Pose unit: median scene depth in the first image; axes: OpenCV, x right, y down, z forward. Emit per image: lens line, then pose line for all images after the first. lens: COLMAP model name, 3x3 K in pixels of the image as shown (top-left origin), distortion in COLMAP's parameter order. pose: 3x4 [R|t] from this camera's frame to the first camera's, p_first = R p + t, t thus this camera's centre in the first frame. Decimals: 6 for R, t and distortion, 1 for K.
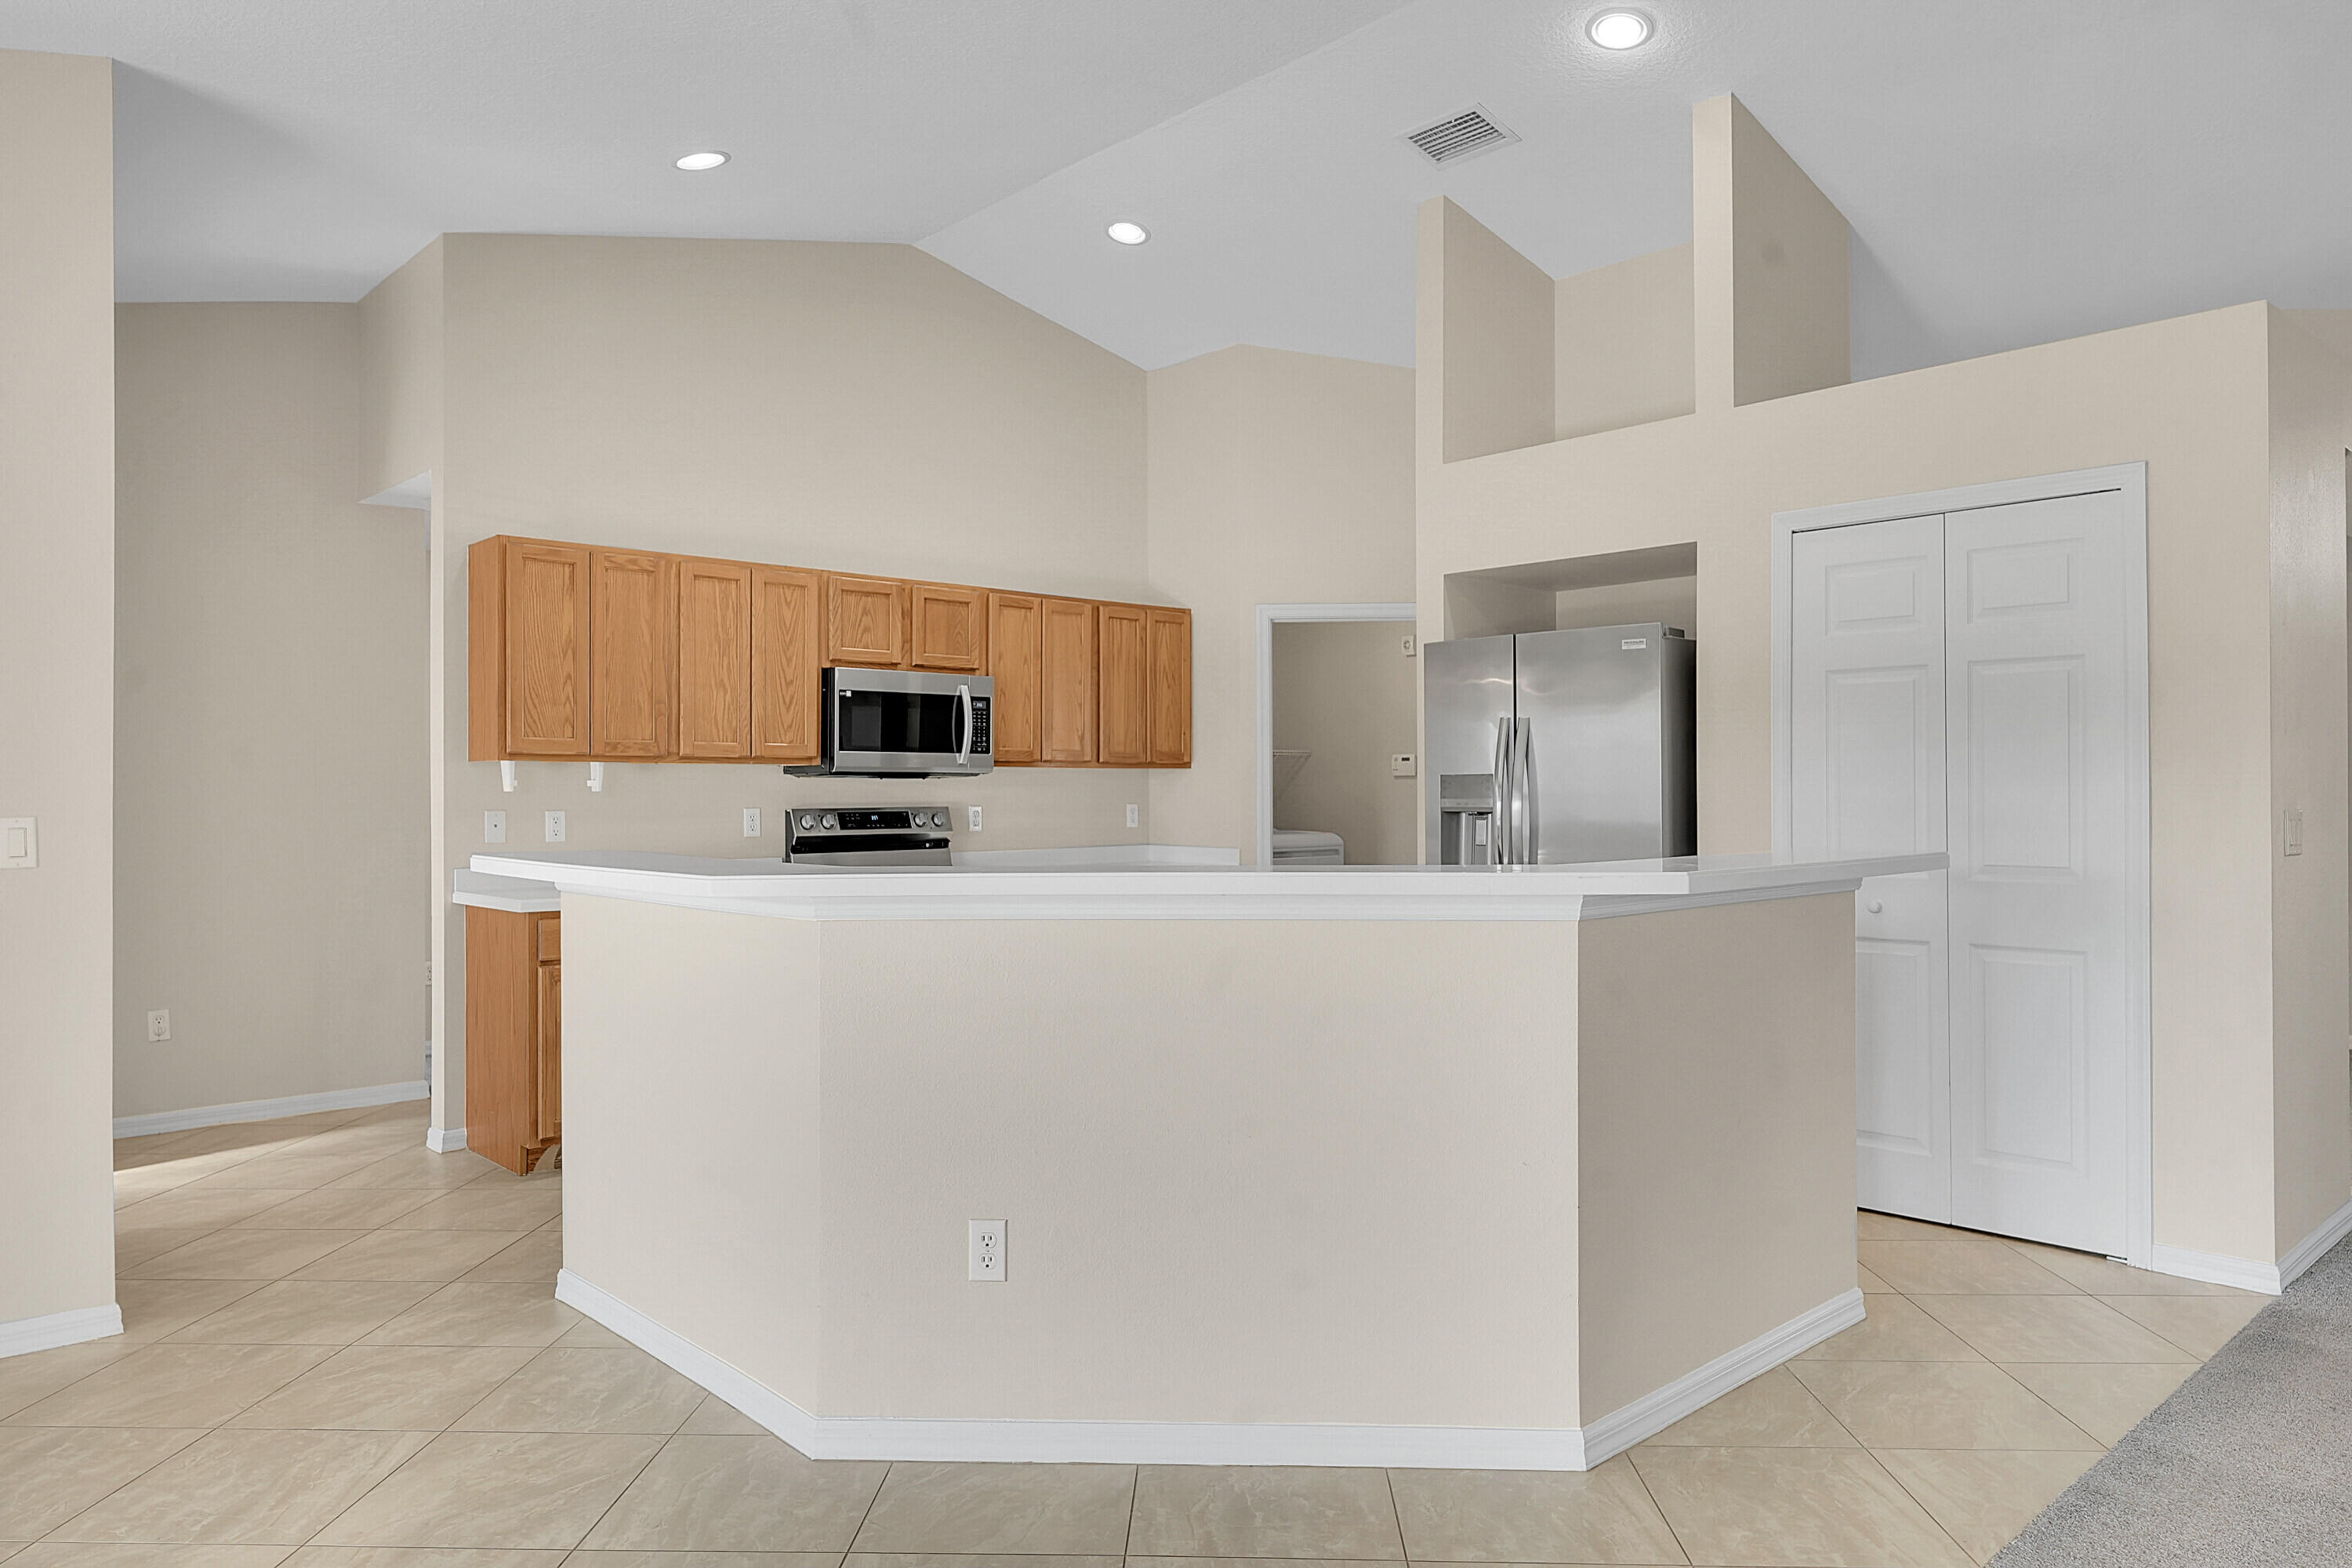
lens RADIAL K [[1544.1, 0, 1178.1], [0, 1544.1, 785.5], [0, 0, 1]] dist [0.006802, -0.004178]
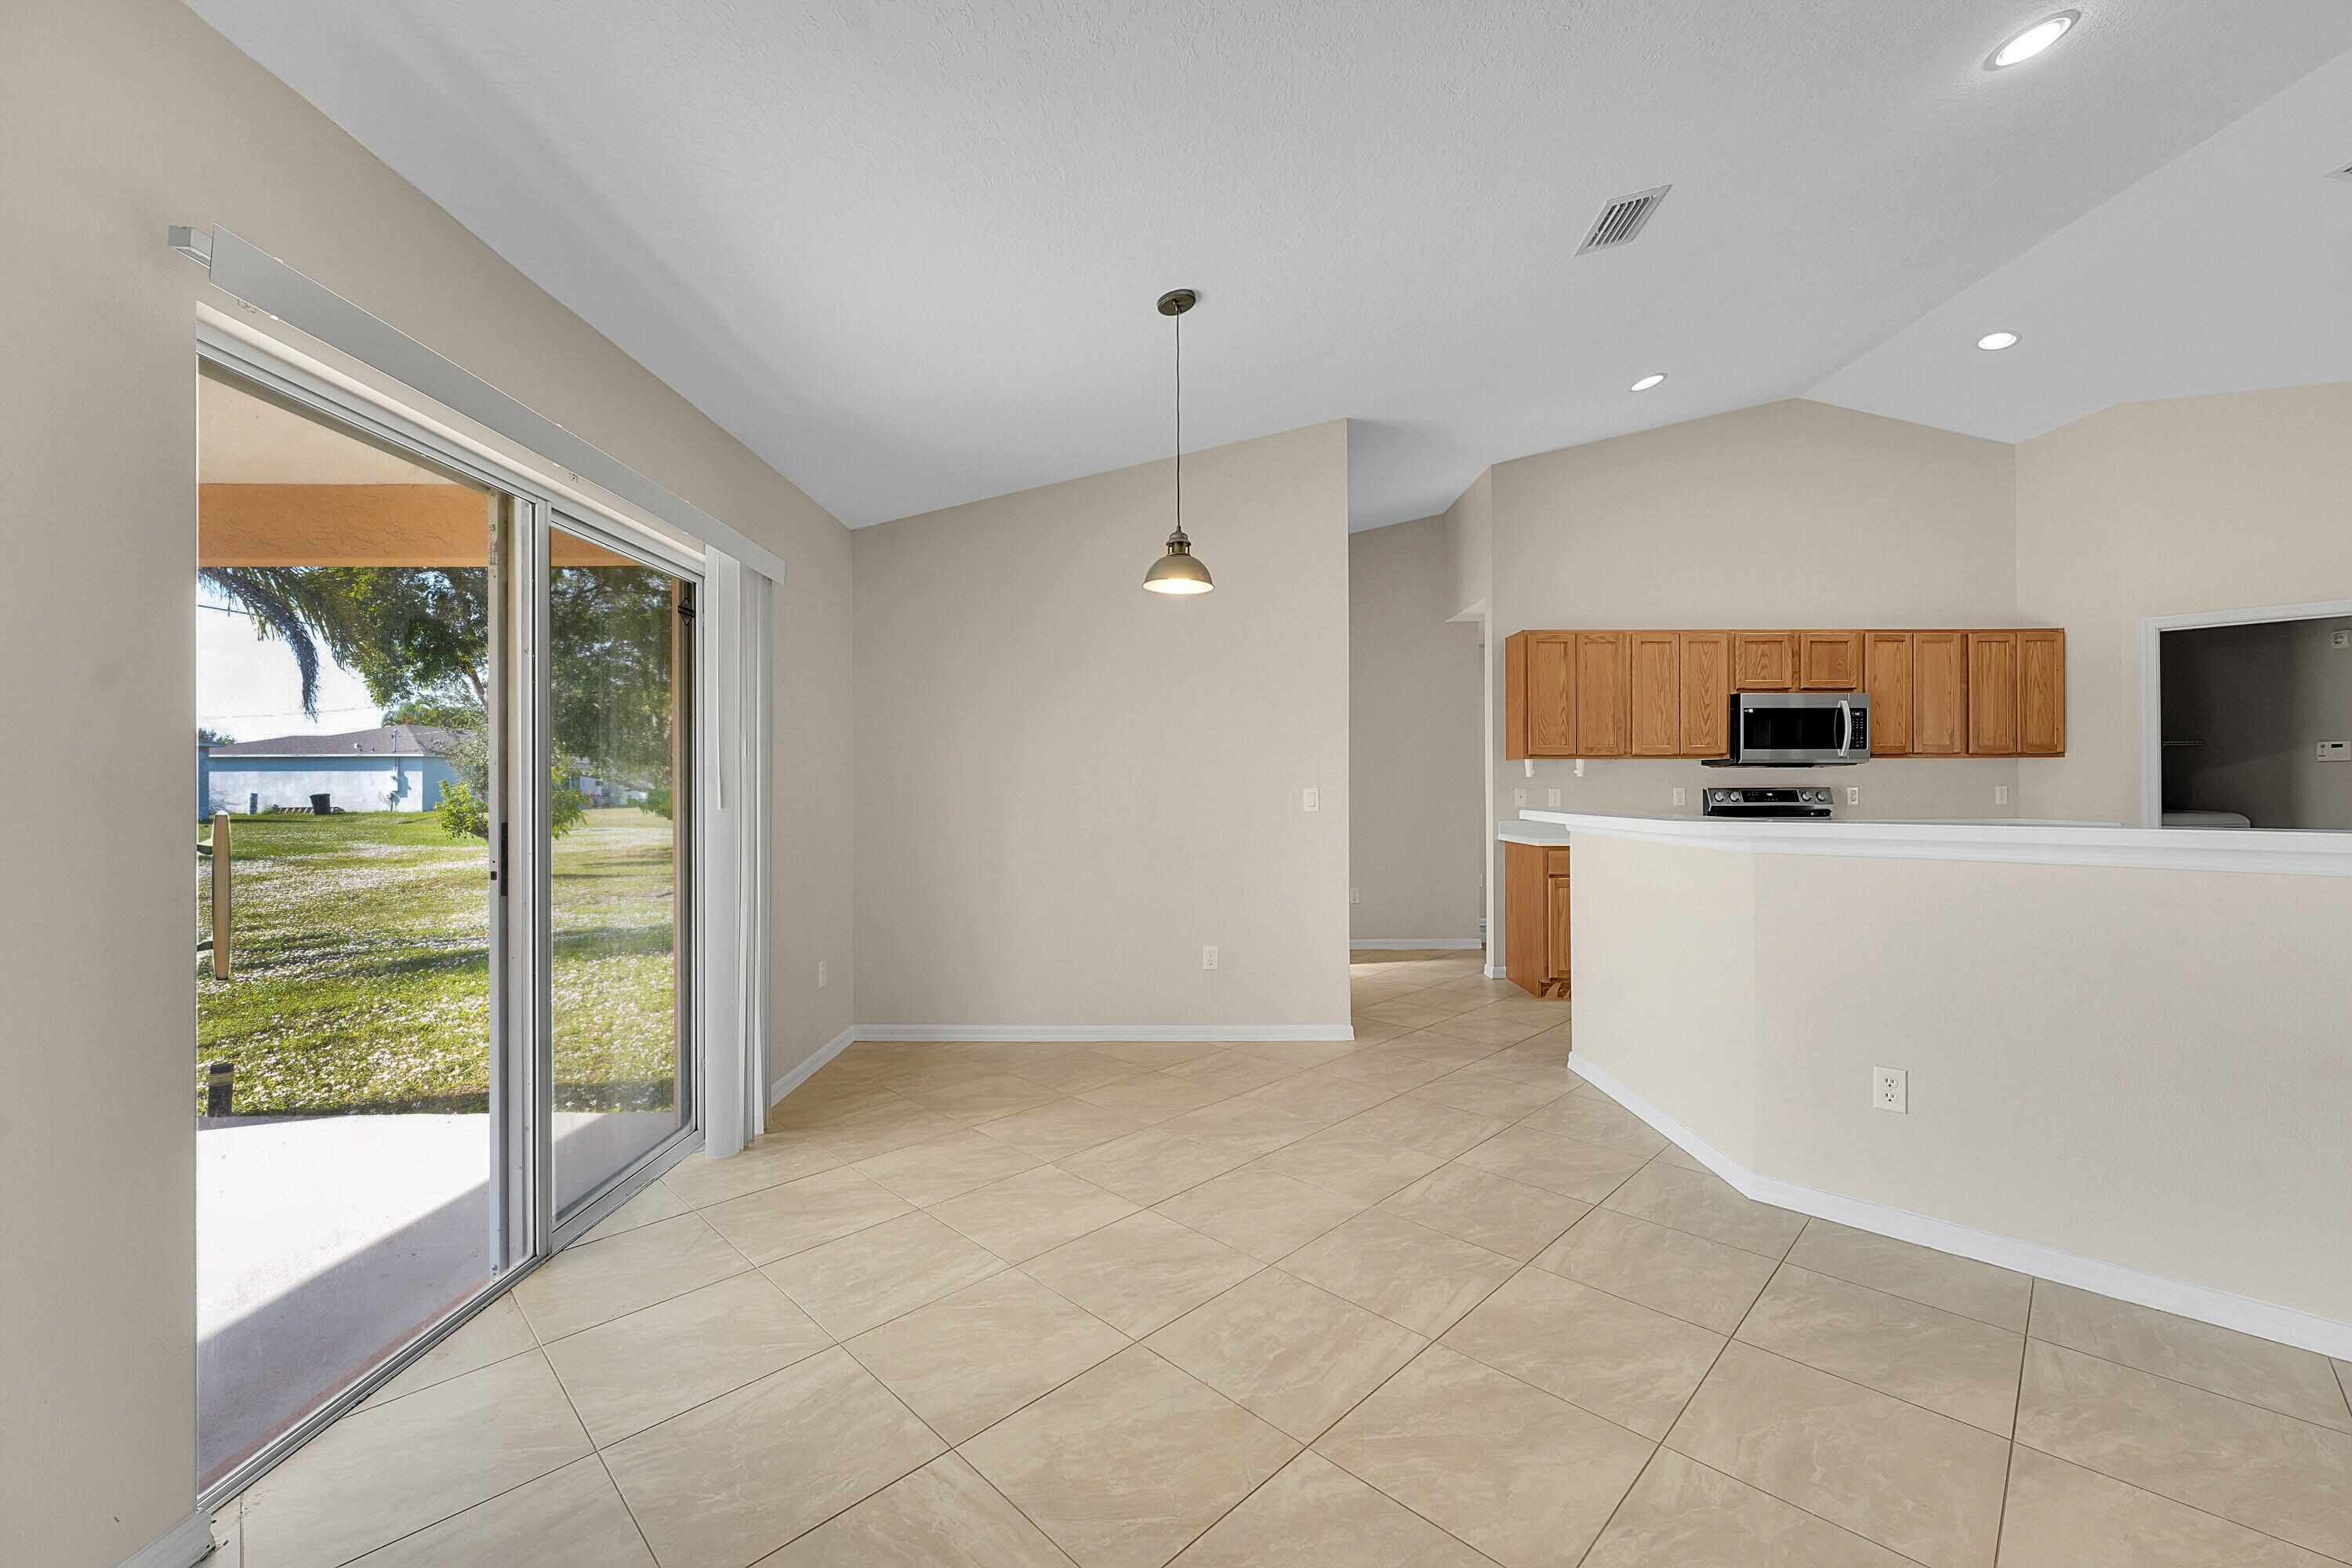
lens RADIAL K [[932.4, 0, 1181.1], [0, 932.4, 783.6], [0, 0, 1]] dist [0.000003, -0.000363]
pose [[0.737735, -0.001919, -0.675088, -0.013166], [0.004247, 0.999989, 0.001799, 0.007872], [0.675077, -0.004194, 0.737735, -0.038753]]
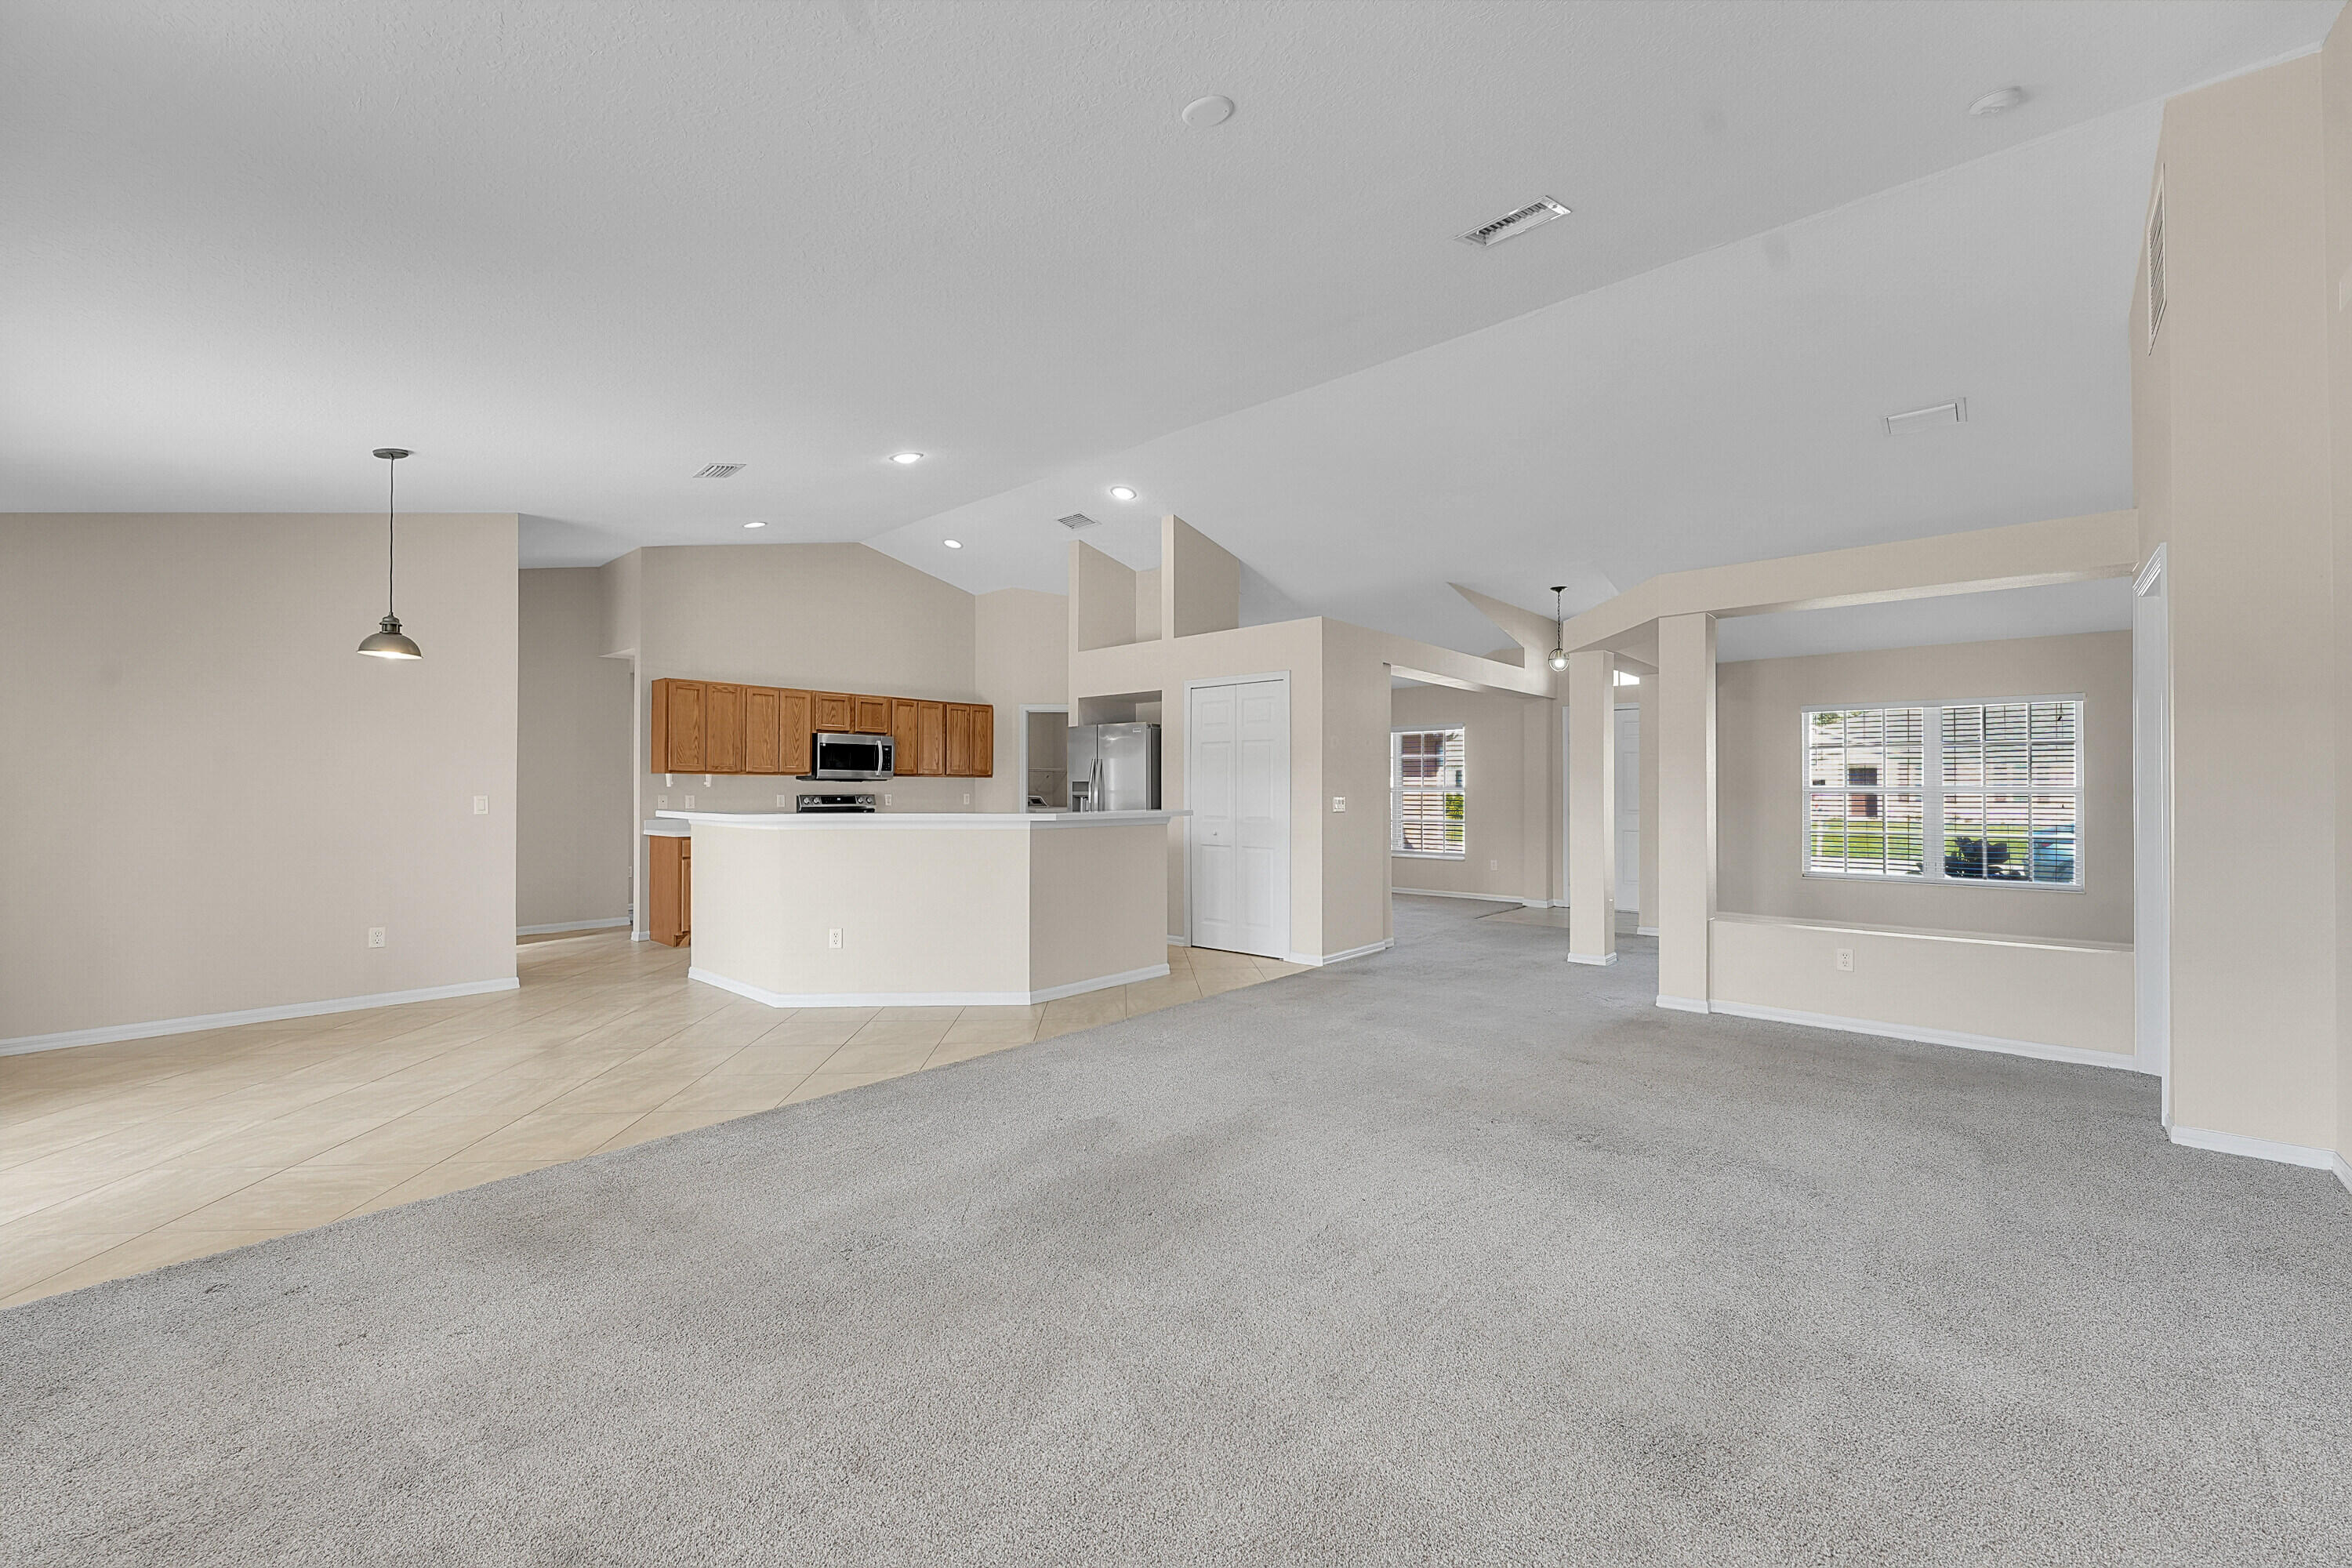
lens RADIAL K [[932.4, 0, 1179.0], [0, 932.4, 780.1], [0, 0, 1]] dist [0.000003, -0.000363]
pose [[0.995285, 0.005205, 0.096859, 0.196995], [-0.004751, 0.999977, -0.004919, -0.002607], [-0.096882, 0.004436, 0.995286, -0.475349]]
